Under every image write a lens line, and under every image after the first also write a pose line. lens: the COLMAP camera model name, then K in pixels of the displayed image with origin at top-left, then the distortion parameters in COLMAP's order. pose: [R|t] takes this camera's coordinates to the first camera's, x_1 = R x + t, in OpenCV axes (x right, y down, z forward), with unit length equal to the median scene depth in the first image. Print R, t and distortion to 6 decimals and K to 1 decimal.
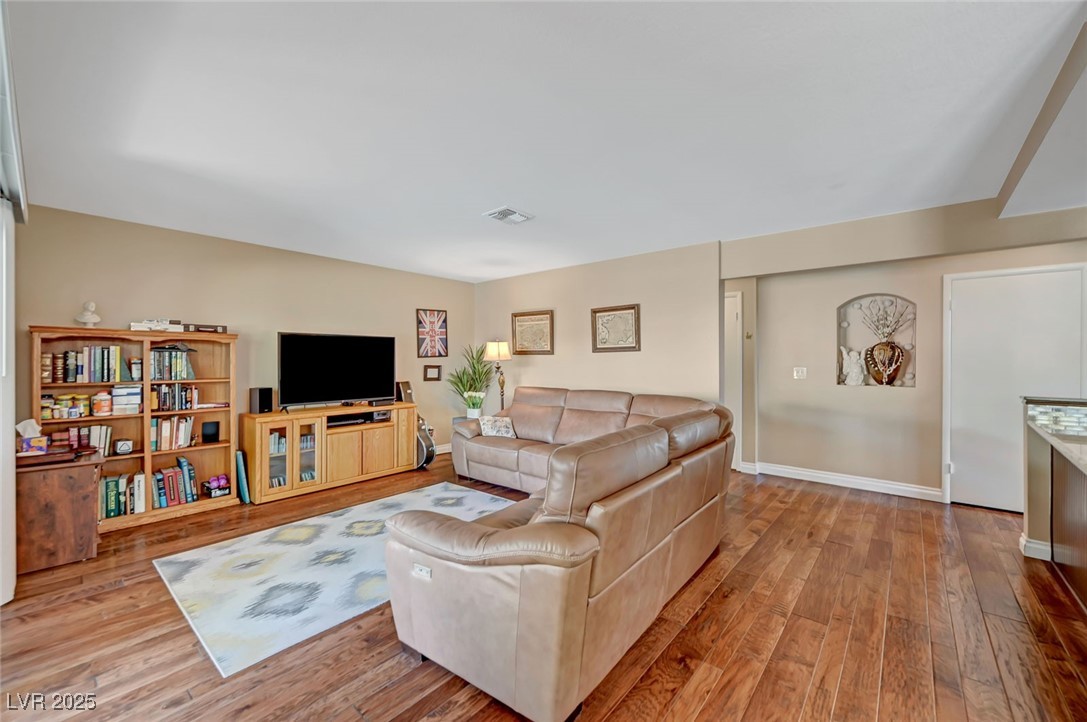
lens RADIAL K [[442.0, 0, 543.5], [0, 442.0, 361.0], [0, 0, 1]] dist [-0.000671, -0.000036]
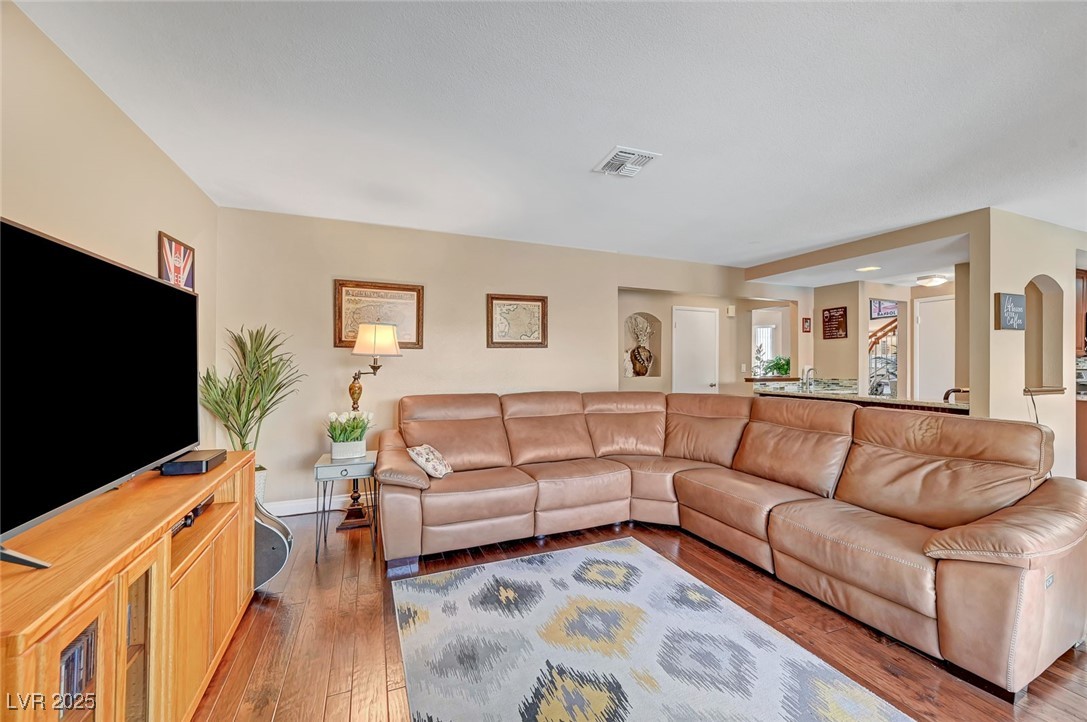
lens RADIAL K [[435.0, 0, 543.5], [0, 435.0, 361.0], [0, 0, 1]] dist [-0.000411, -0.000020]
pose [[0.466187, 0.003489, 0.884680, -0.671694], [-0.004043, 0.999990, -0.001813, 0.008171], [-0.884677, -0.002732, 0.466196, 0.657218]]
